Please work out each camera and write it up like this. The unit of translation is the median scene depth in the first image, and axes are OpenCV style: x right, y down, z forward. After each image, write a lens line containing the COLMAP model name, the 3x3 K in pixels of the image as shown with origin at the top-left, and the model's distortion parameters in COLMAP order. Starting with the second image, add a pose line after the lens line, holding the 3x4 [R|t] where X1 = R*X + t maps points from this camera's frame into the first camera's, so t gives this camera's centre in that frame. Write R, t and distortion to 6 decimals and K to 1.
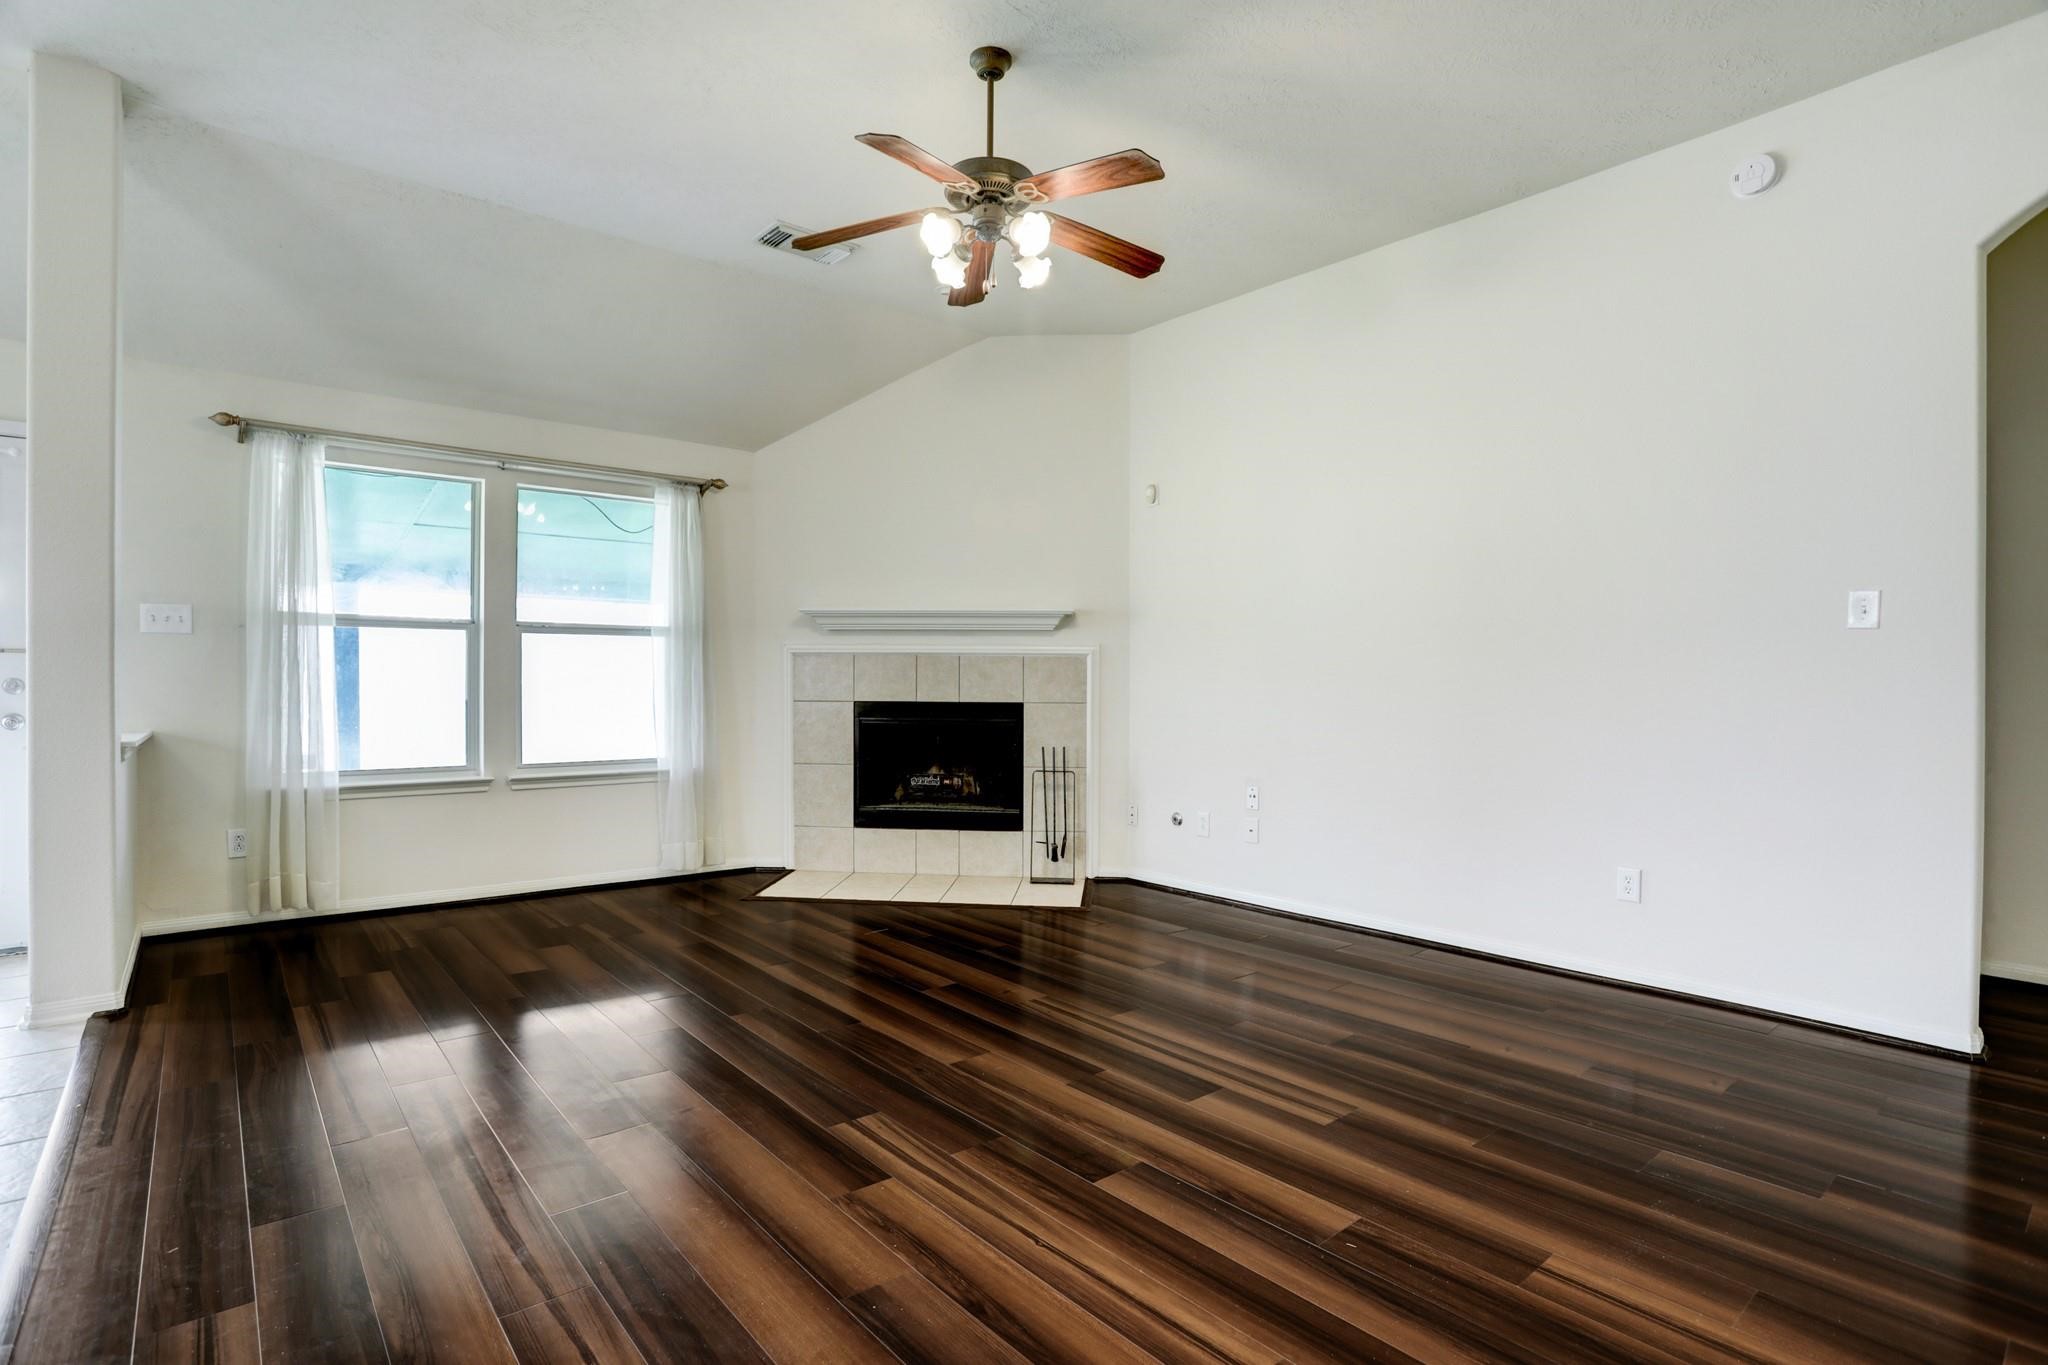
lens RADIAL K [[994.3, 0, 1016.9], [0, 994.3, 687.0], [0, 0, 1]] dist [-0.077413, 0.032090]
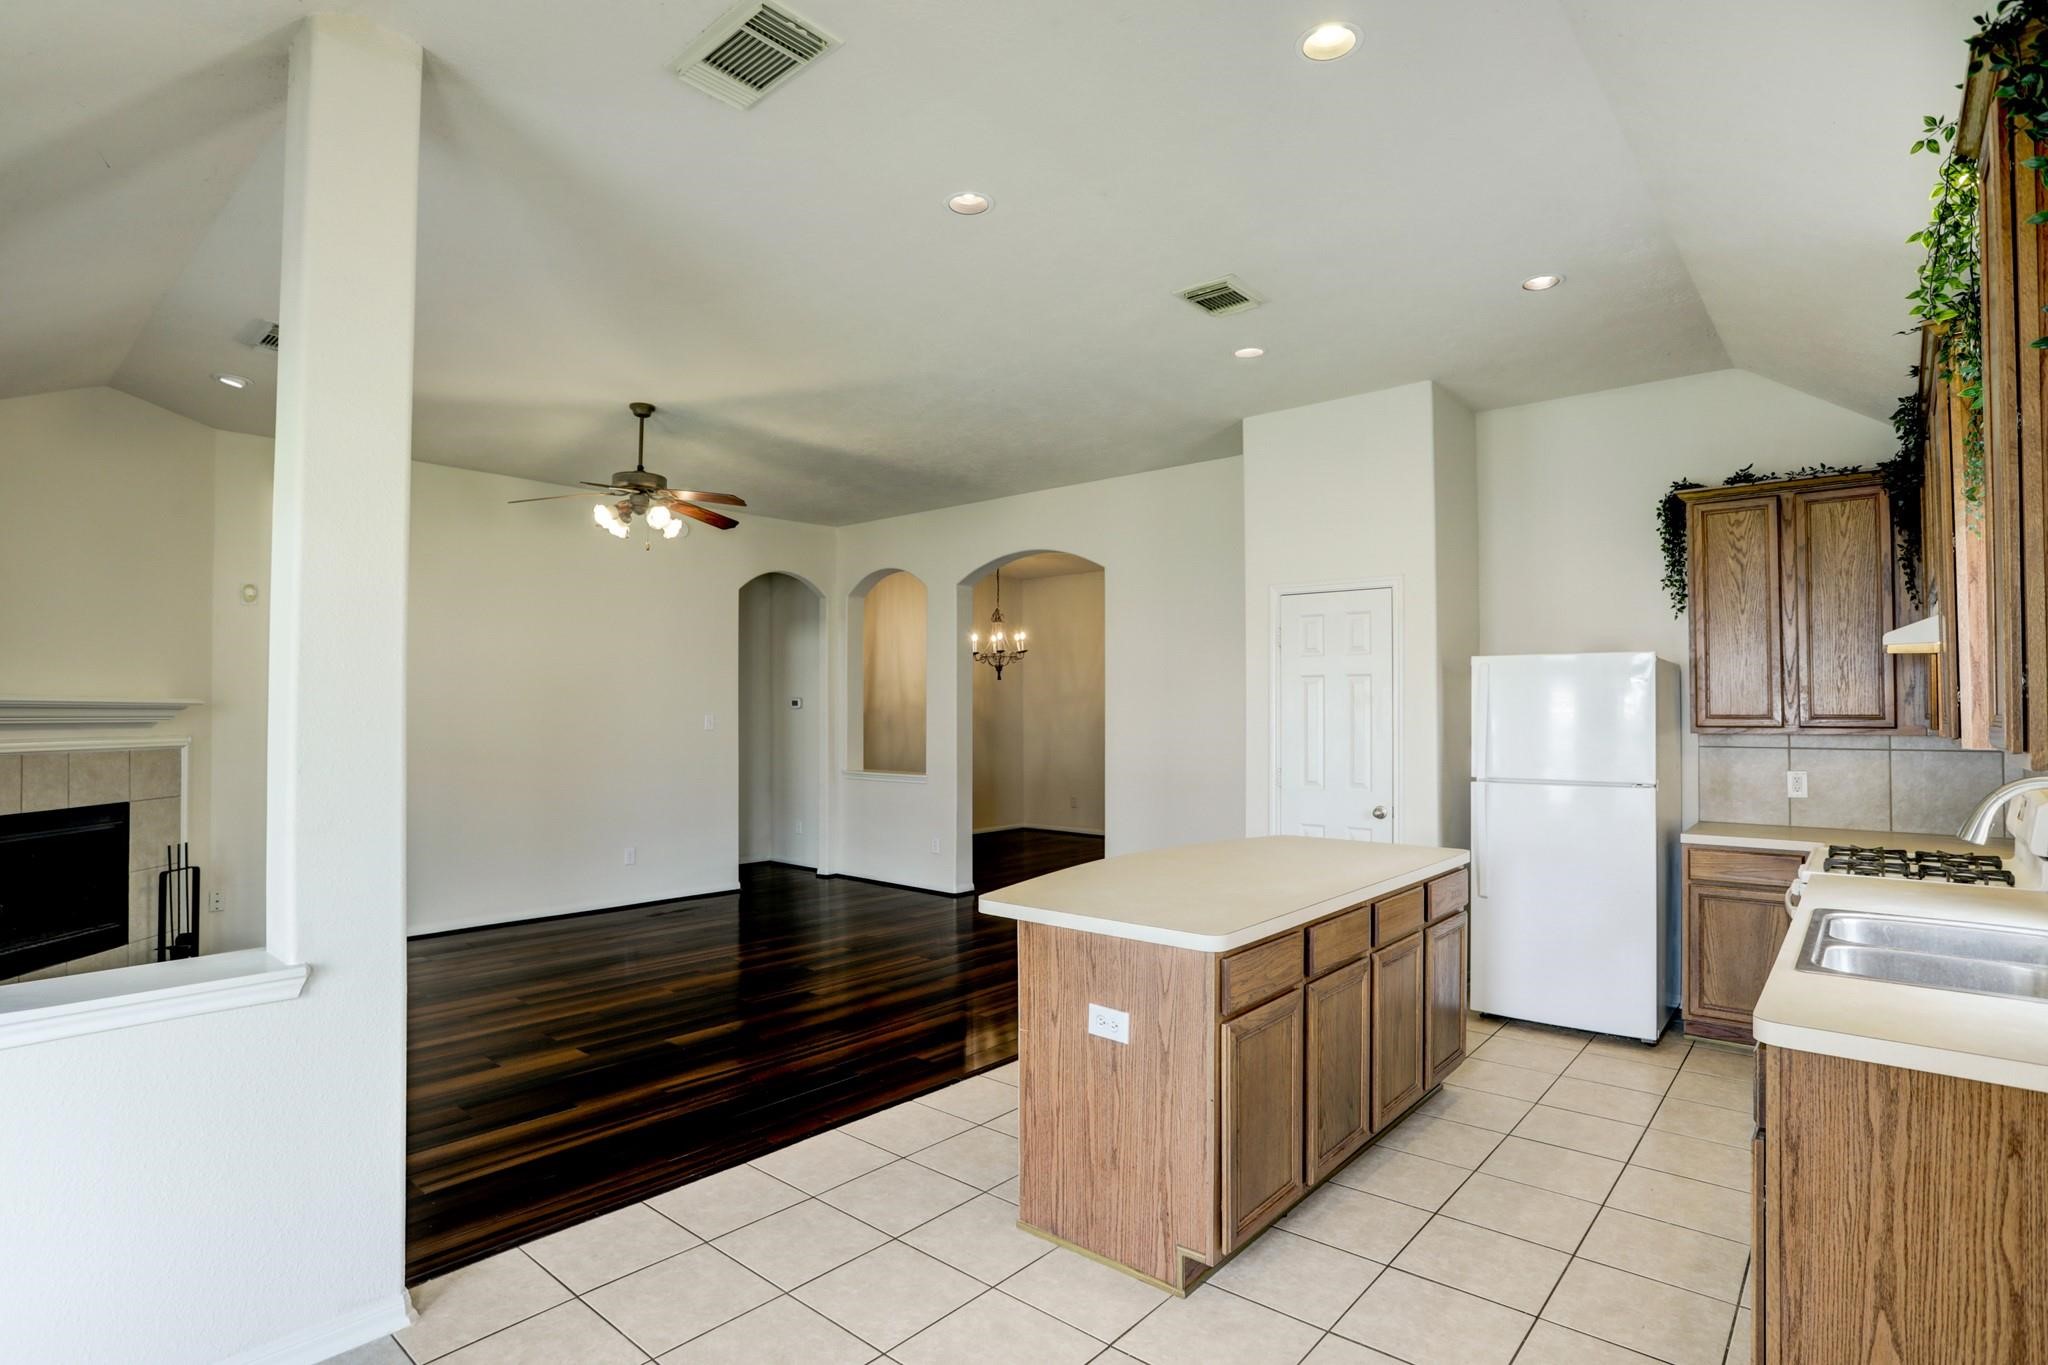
lens RADIAL K [[994.3, 0, 1016.9], [0, 994.3, 687.0], [0, 0, 1]] dist [-0.077413, 0.032090]
pose [[-0.150676, 0.021603, 0.988347, -0.975516], [0.009878, 0.999744, -0.020346, -0.063397], [-0.988534, 0.006697, -0.150851, 0.331164]]
